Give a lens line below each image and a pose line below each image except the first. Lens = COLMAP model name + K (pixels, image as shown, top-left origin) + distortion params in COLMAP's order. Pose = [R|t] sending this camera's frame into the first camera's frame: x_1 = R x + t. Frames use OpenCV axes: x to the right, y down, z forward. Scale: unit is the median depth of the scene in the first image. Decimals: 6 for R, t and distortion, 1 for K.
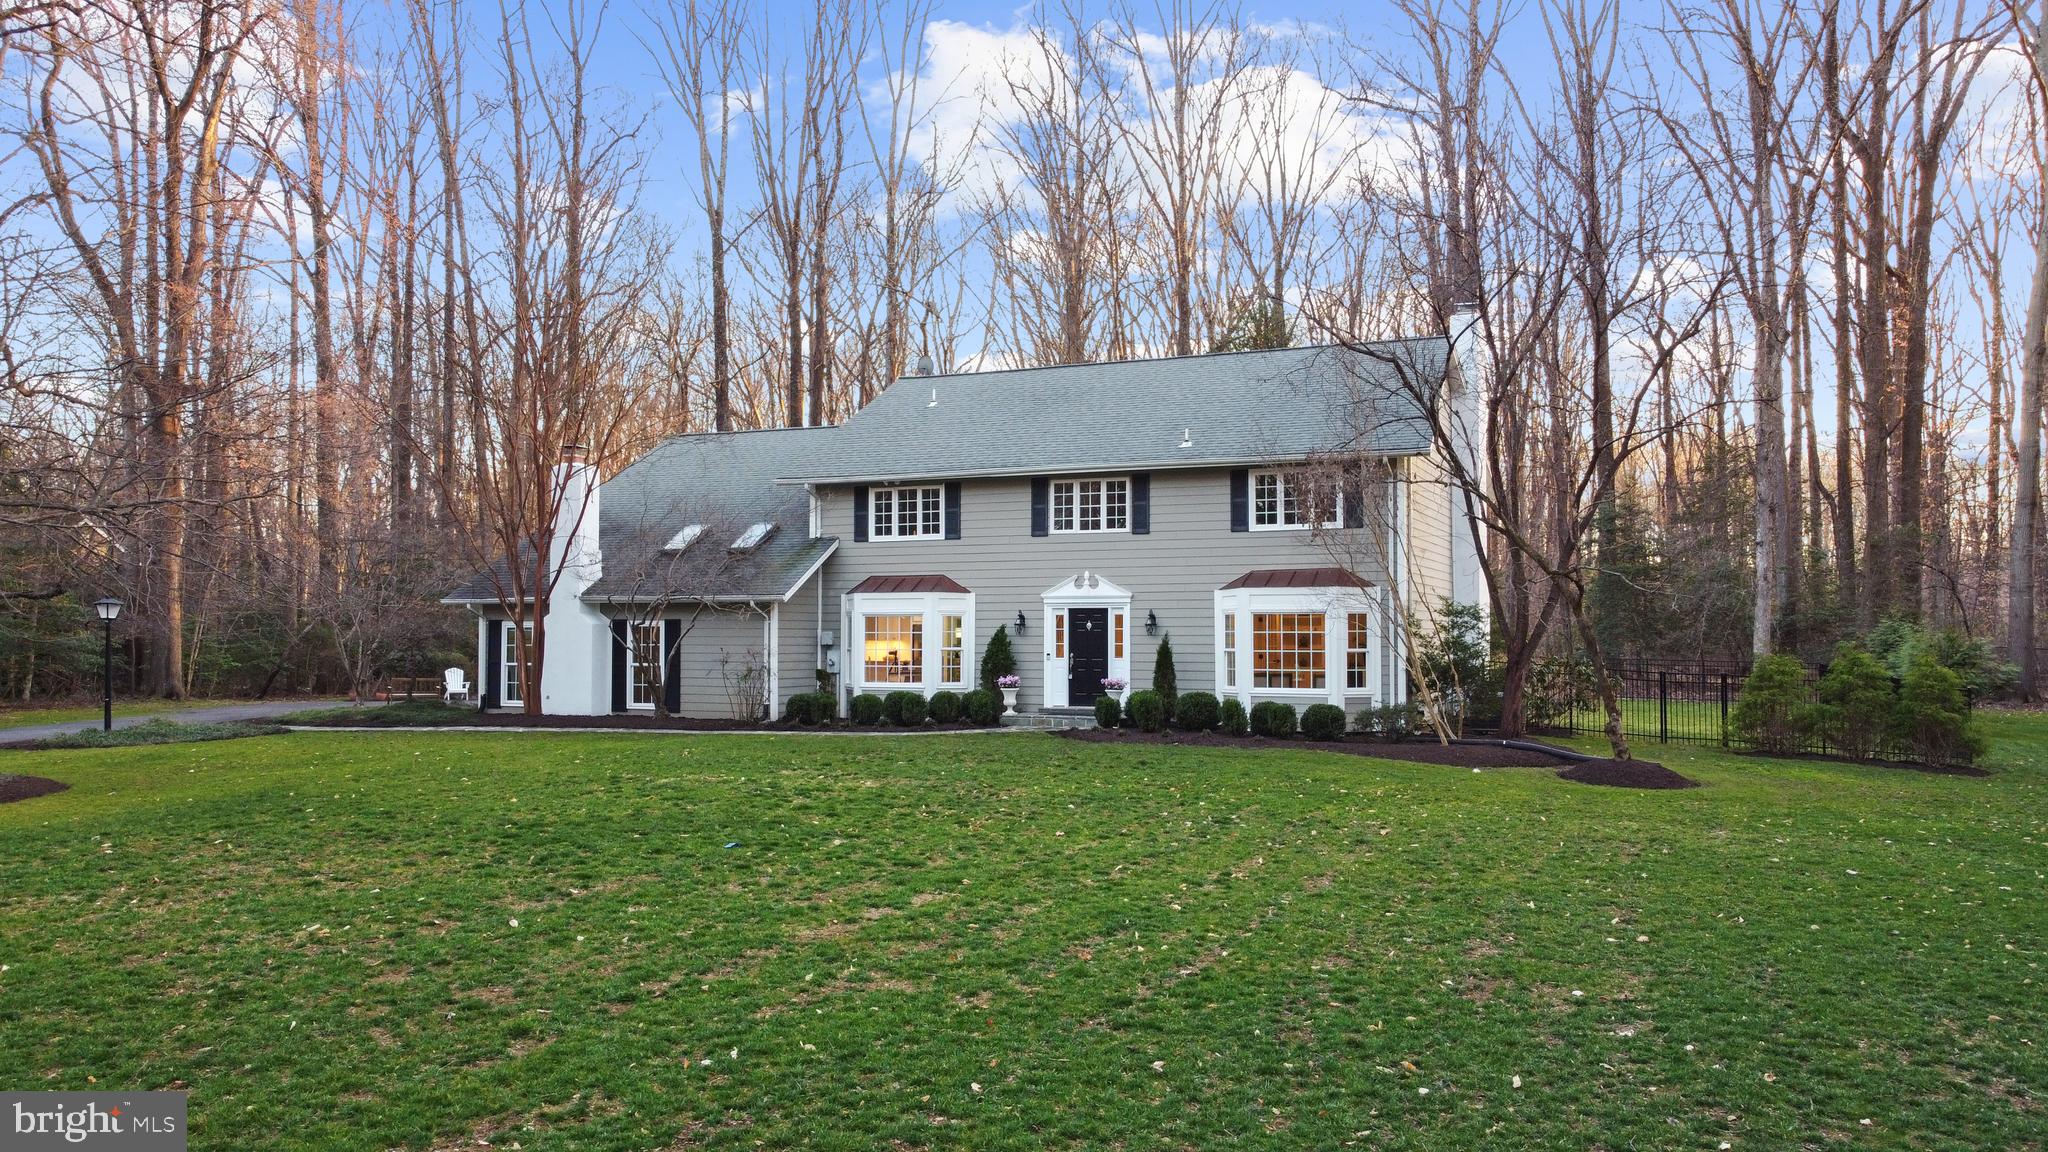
lens RADIAL K [[1557.2, 0, 1009.1], [0, 1557.2, 602.7], [0, 0, 1]] dist [-0.002807, 0.001791]
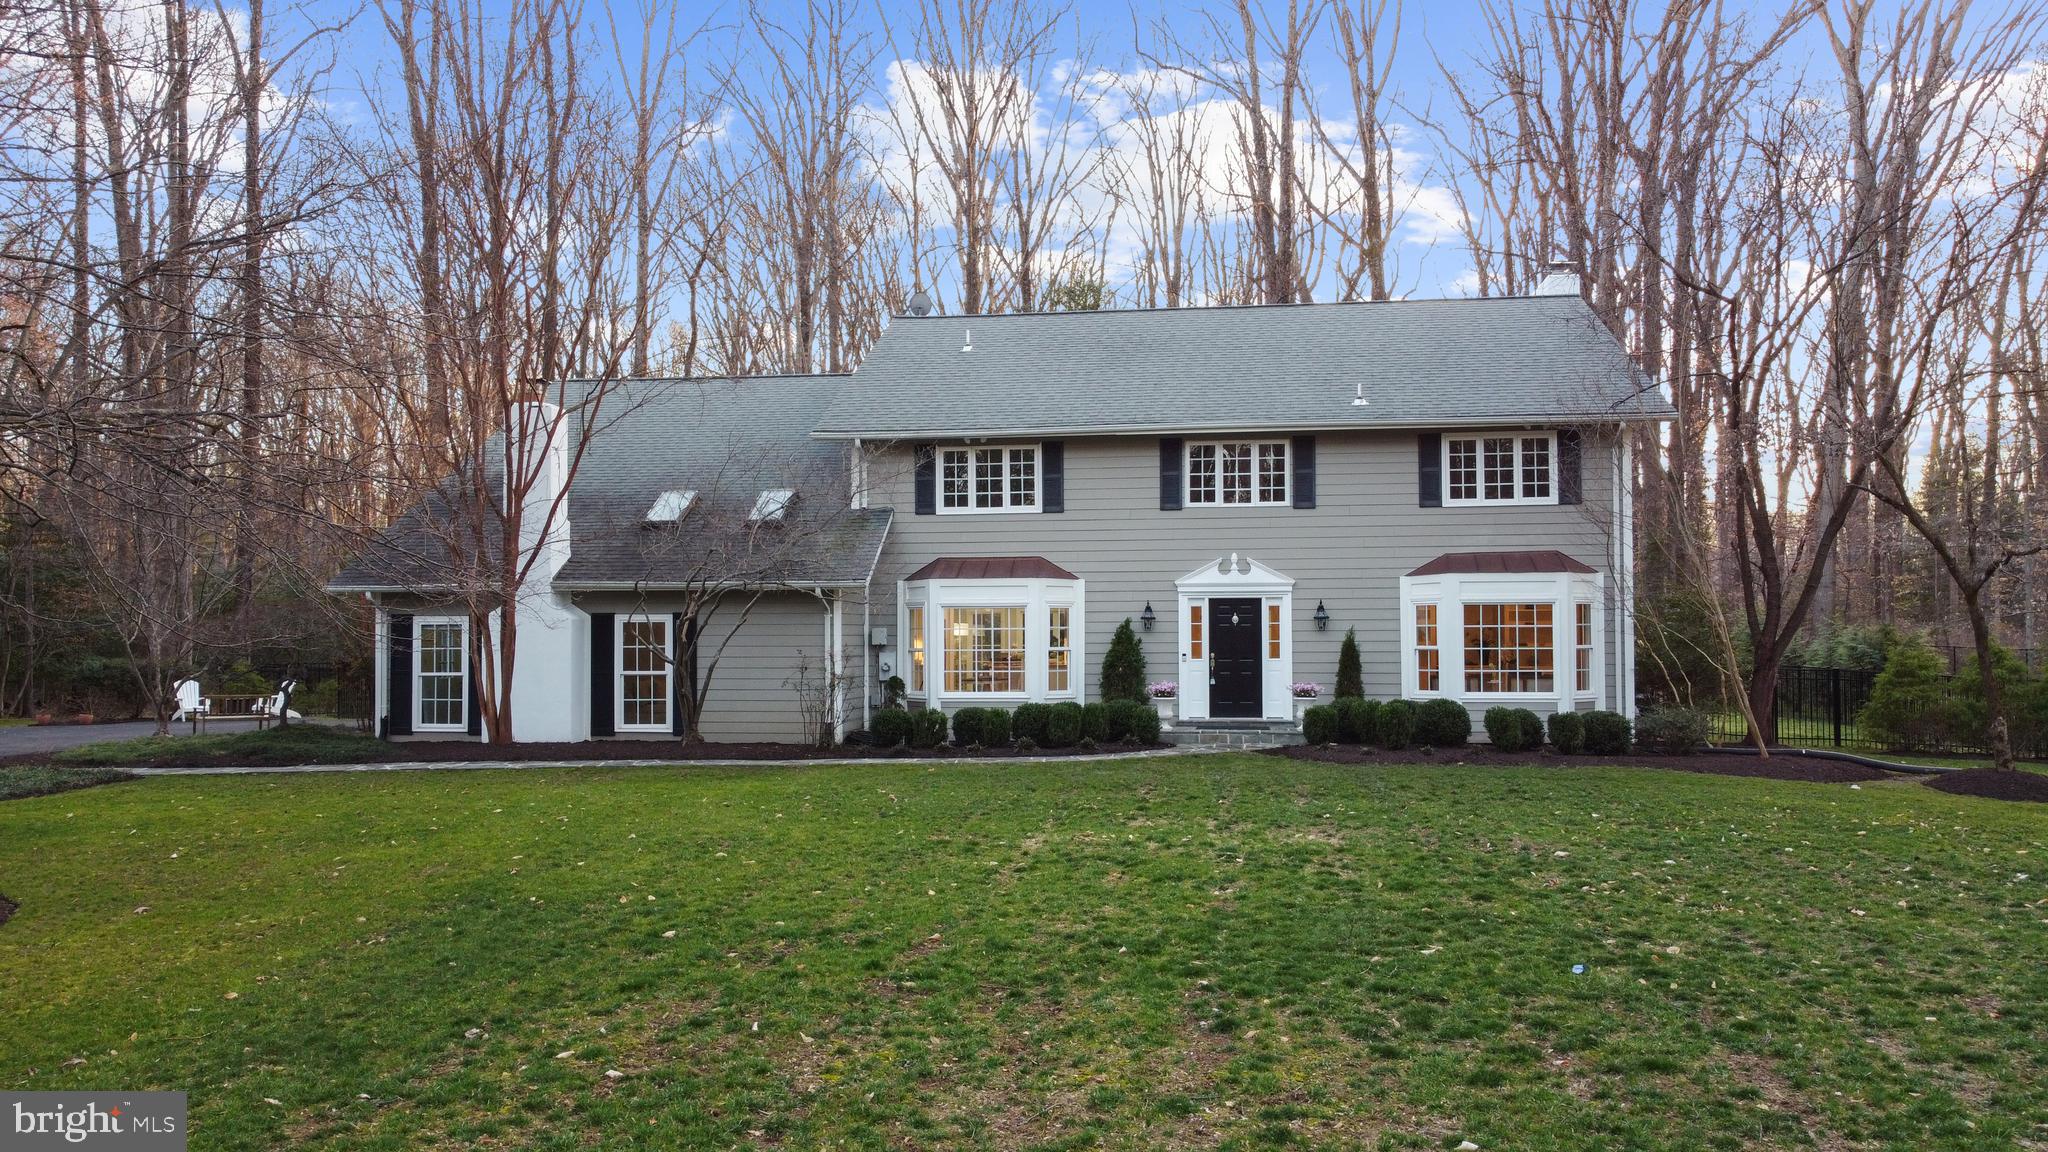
lens RADIAL K [[1752.5, 0, 1025.0], [0, 1752.5, 585.2], [0, 0, 1]] dist [-0.000630, 0.004331]
pose [[0.964184, 0.002255, 0.265224, -0.297410], [-0.000585, 0.999980, -0.006376, 0.002641], [-0.265233, 0.005993, 0.964166, 0.135640]]
